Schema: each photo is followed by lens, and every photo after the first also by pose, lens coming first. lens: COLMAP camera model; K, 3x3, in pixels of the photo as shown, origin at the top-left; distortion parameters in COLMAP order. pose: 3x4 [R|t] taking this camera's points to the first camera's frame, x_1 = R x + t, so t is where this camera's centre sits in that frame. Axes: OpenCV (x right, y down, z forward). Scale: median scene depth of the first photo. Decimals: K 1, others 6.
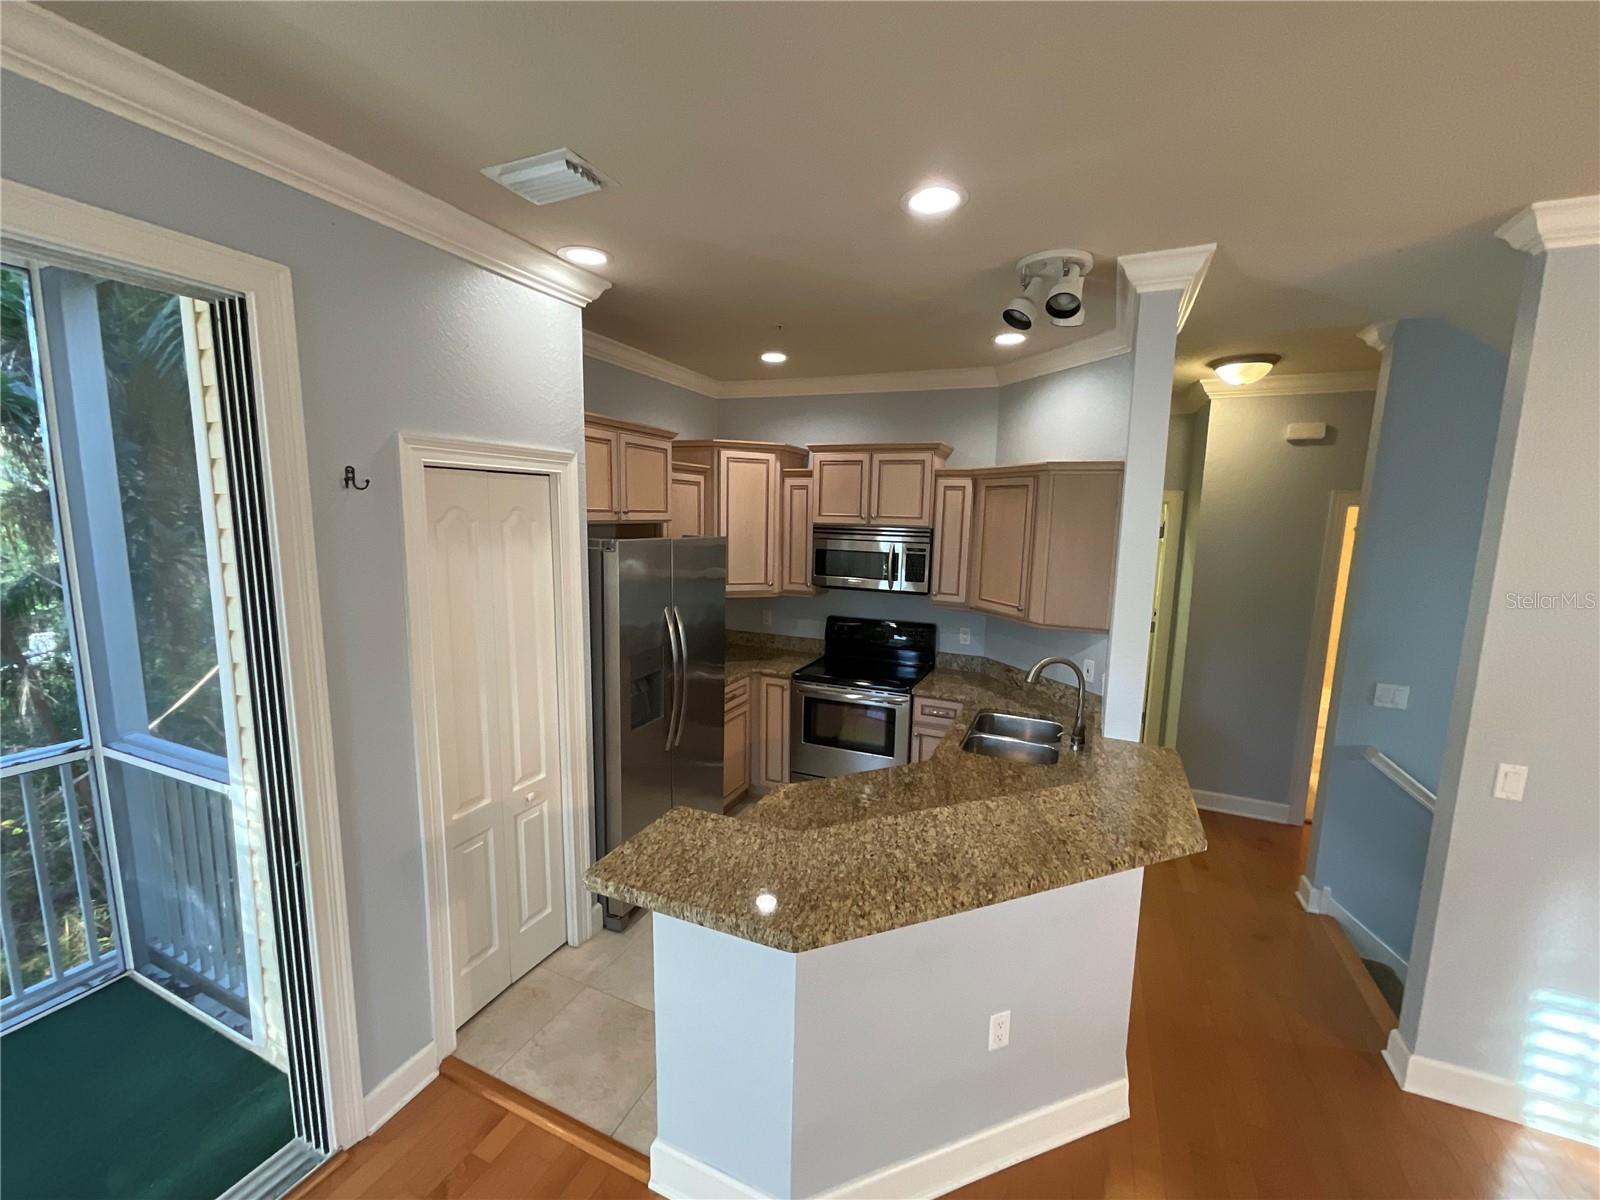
lens RADIAL K [[646.6, 0, 798.4], [0, 646.6, 600.4], [0, 0, 1]] dist [-0.000405, 0.000303]
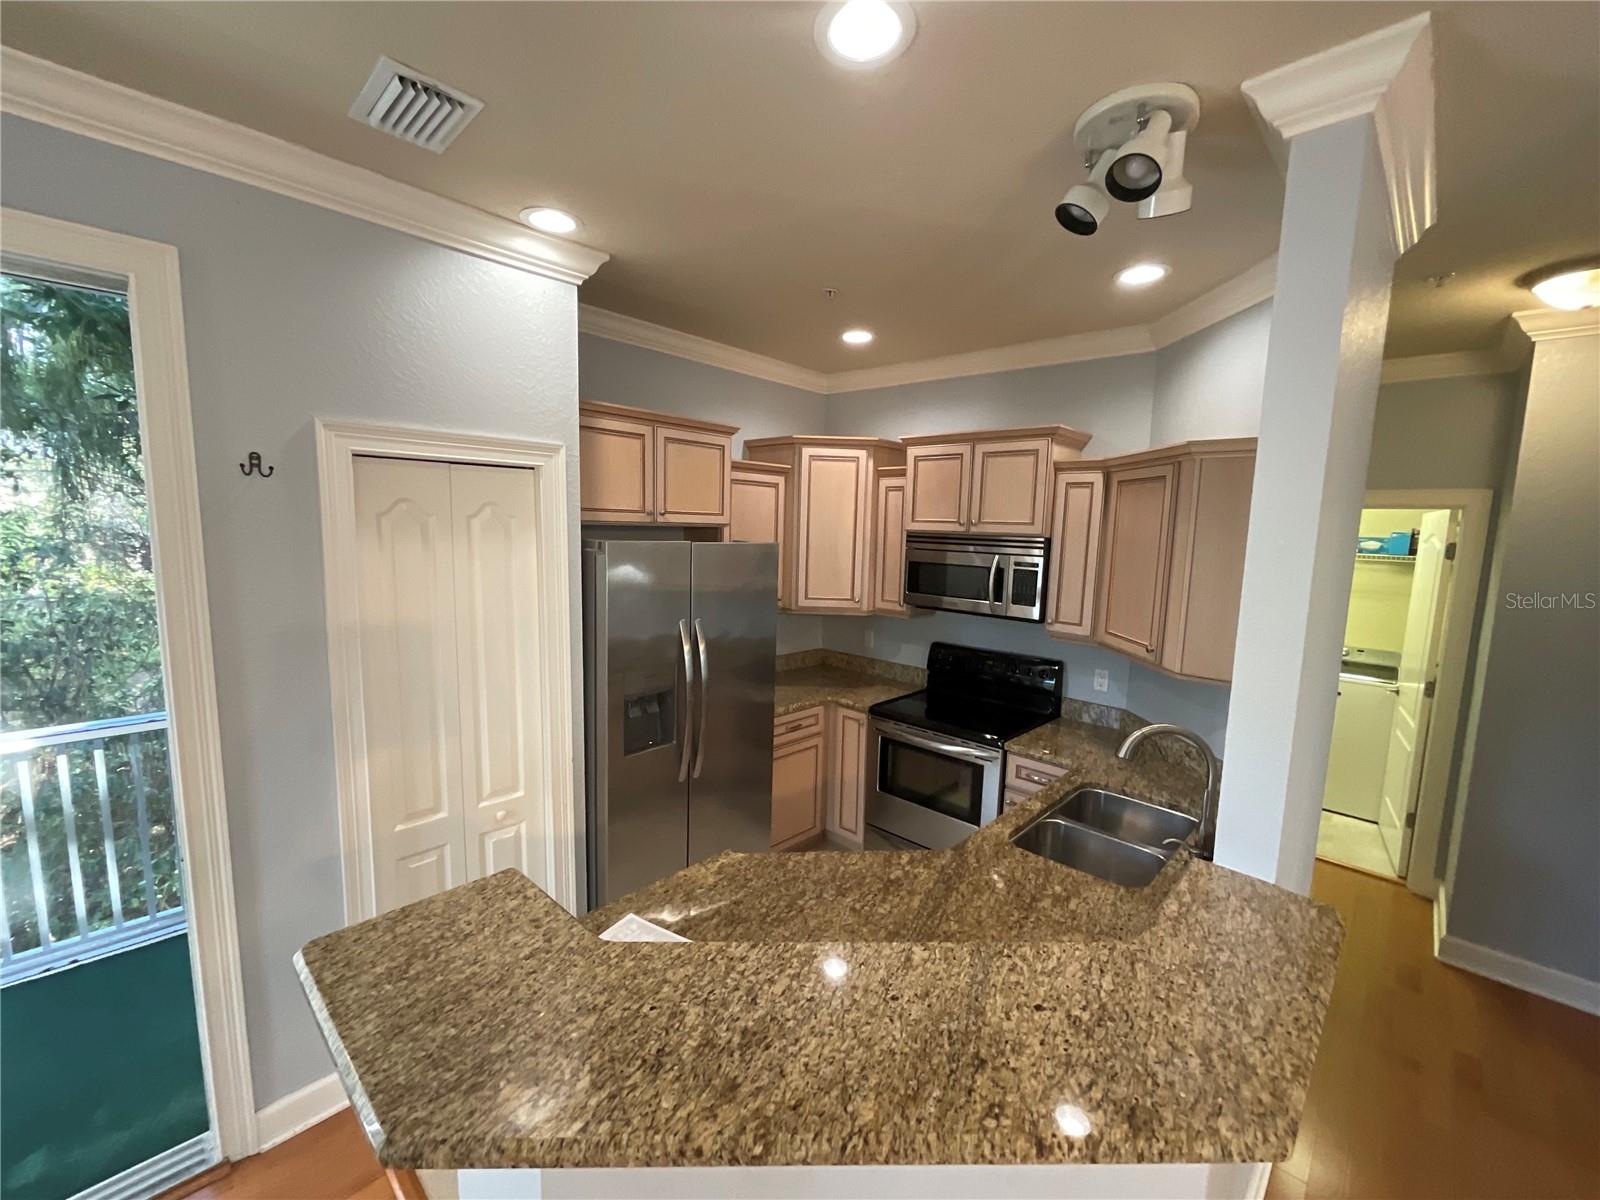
lens RADIAL K [[646.6, 0, 798.4], [0, 646.6, 600.4], [0, 0, 1]] dist [-0.000405, 0.000303]
pose [[0.941163, 0.044298, -0.335037, 0.201508], [-0.053387, 0.998412, -0.017961, -0.006651], [0.333709, 0.034791, 0.942034, 0.185328]]
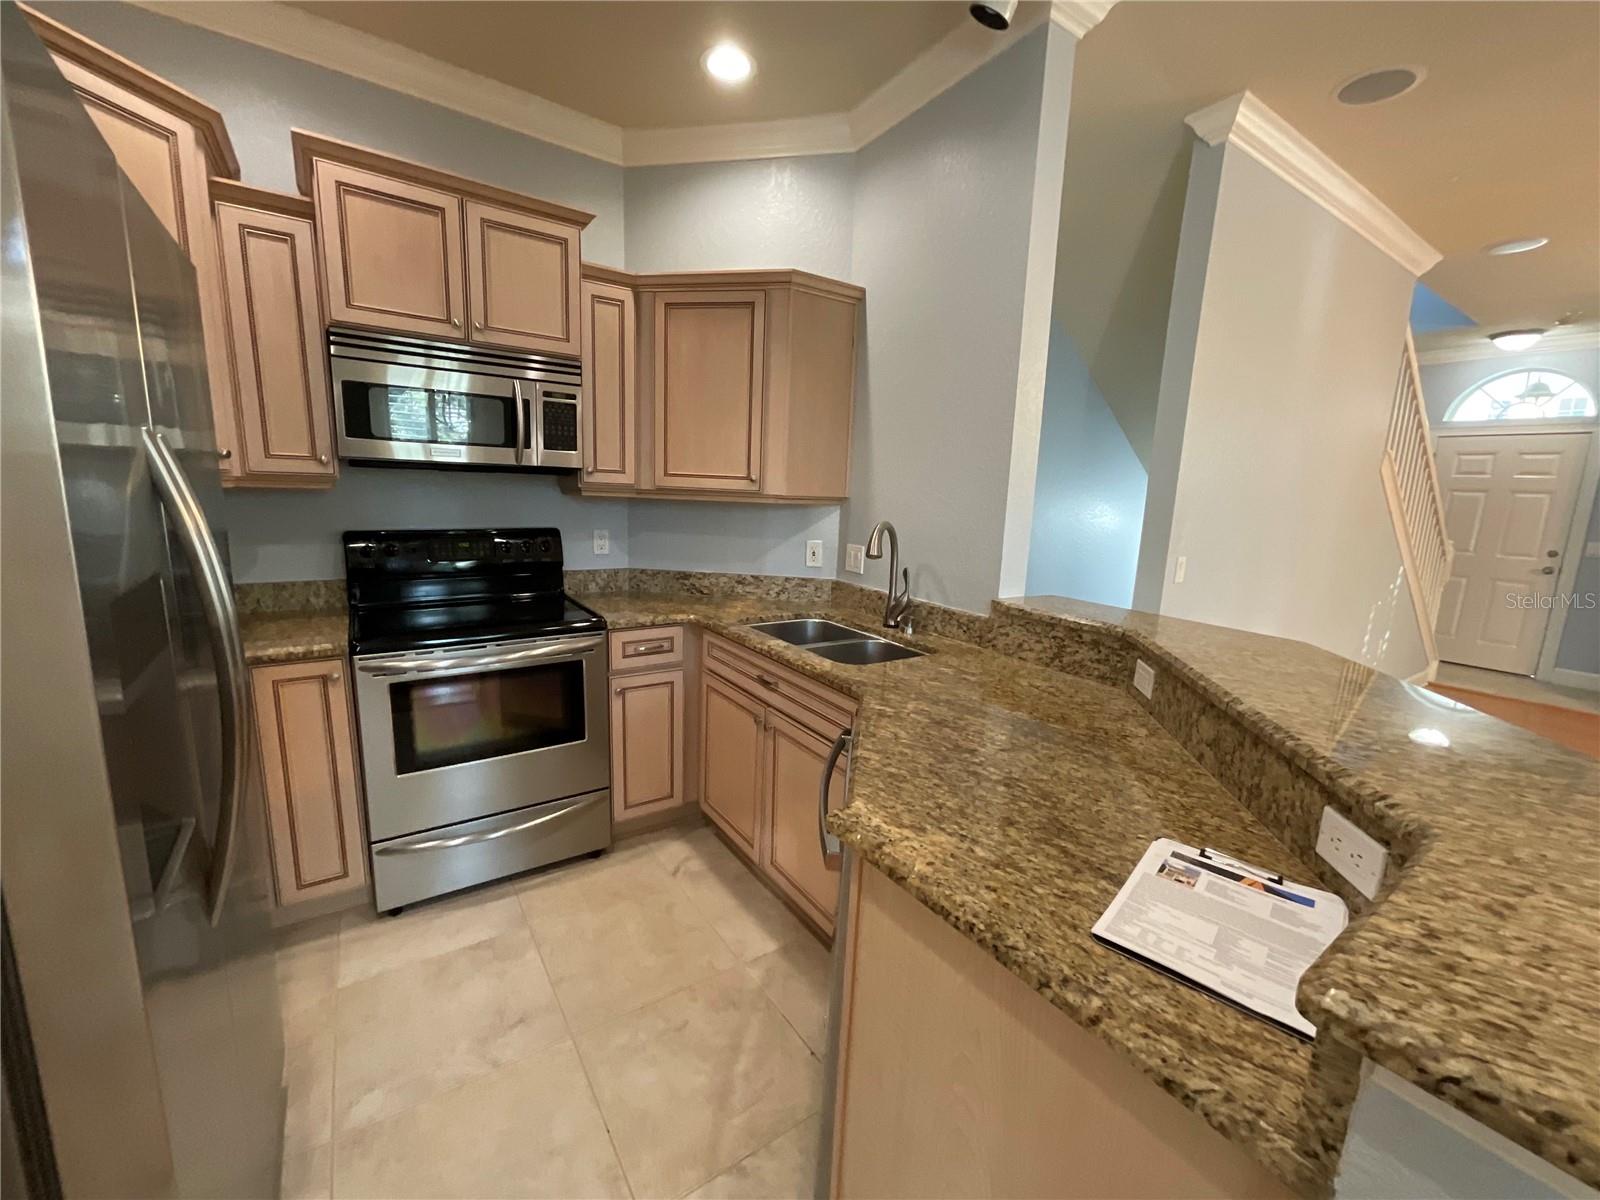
lens RADIAL K [[646.6, 0, 798.4], [0, 646.6, 600.4], [0, 0, 1]] dist [-0.000405, 0.000303]
pose [[0.531508, -0.149141, 0.833820, -0.247798], [0.090668, 0.988739, 0.119055, 0.062829], [-0.842186, 0.012322, 0.539046, 0.529743]]
